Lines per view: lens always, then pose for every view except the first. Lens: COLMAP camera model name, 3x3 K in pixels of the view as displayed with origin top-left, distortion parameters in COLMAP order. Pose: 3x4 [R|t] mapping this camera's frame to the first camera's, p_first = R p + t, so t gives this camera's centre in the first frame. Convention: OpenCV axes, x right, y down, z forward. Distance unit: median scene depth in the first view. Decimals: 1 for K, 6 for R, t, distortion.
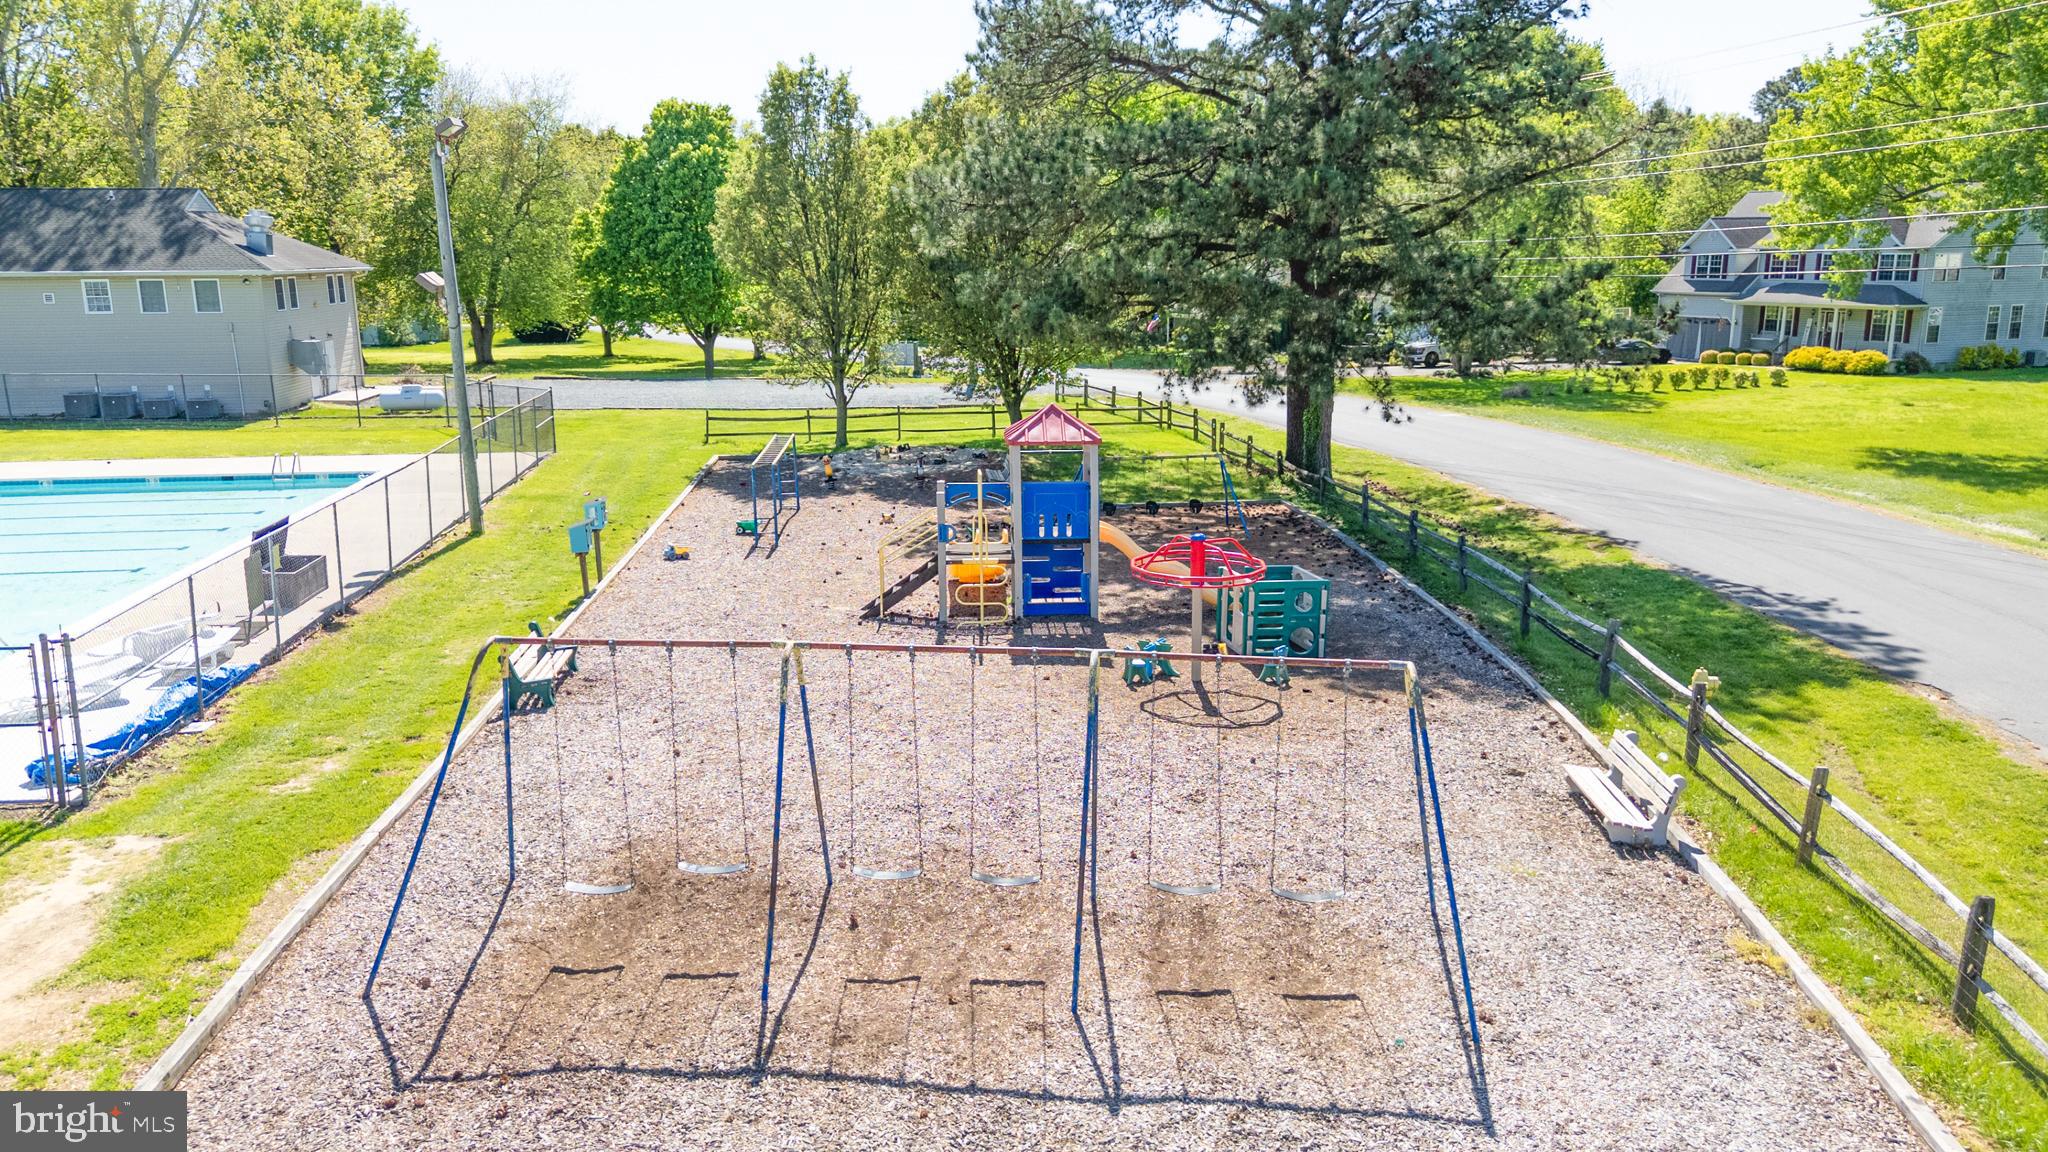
lens RADIAL K [[1533.3, 0, 1022.6], [0, 1533.3, 576.0], [0, 0, 1]] dist [0.022955, -0.016441]
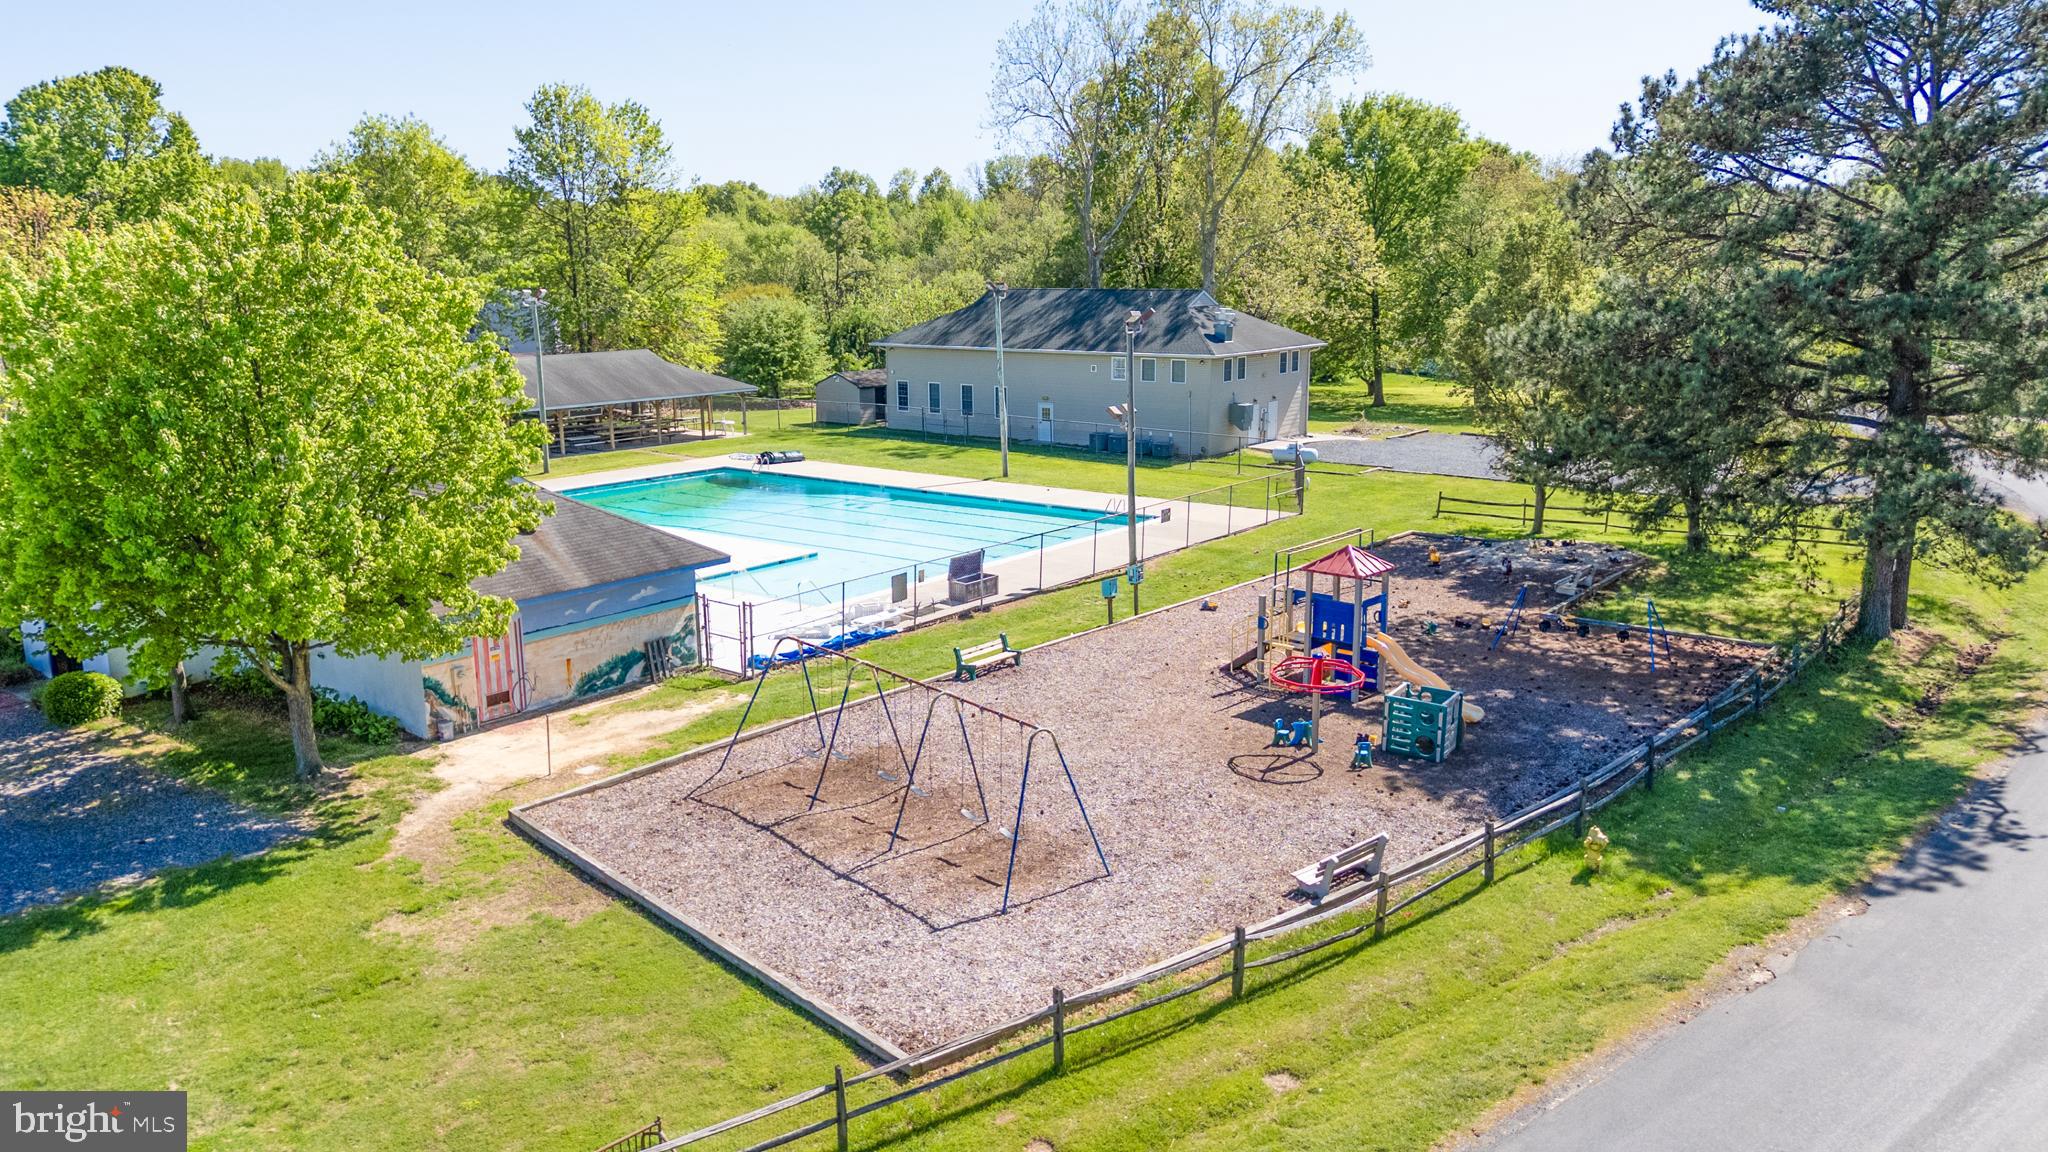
lens RADIAL K [[1533.3, 0, 1025.8], [0, 1533.3, 573.5], [0, 0, 1]] dist [0.022955, -0.016441]
pose [[0.705052, 0.144364, -0.694305, 0.433722], [-0.139699, 0.988149, 0.063601, -0.073851], [0.695259, 0.052152, 0.716865, -0.125601]]
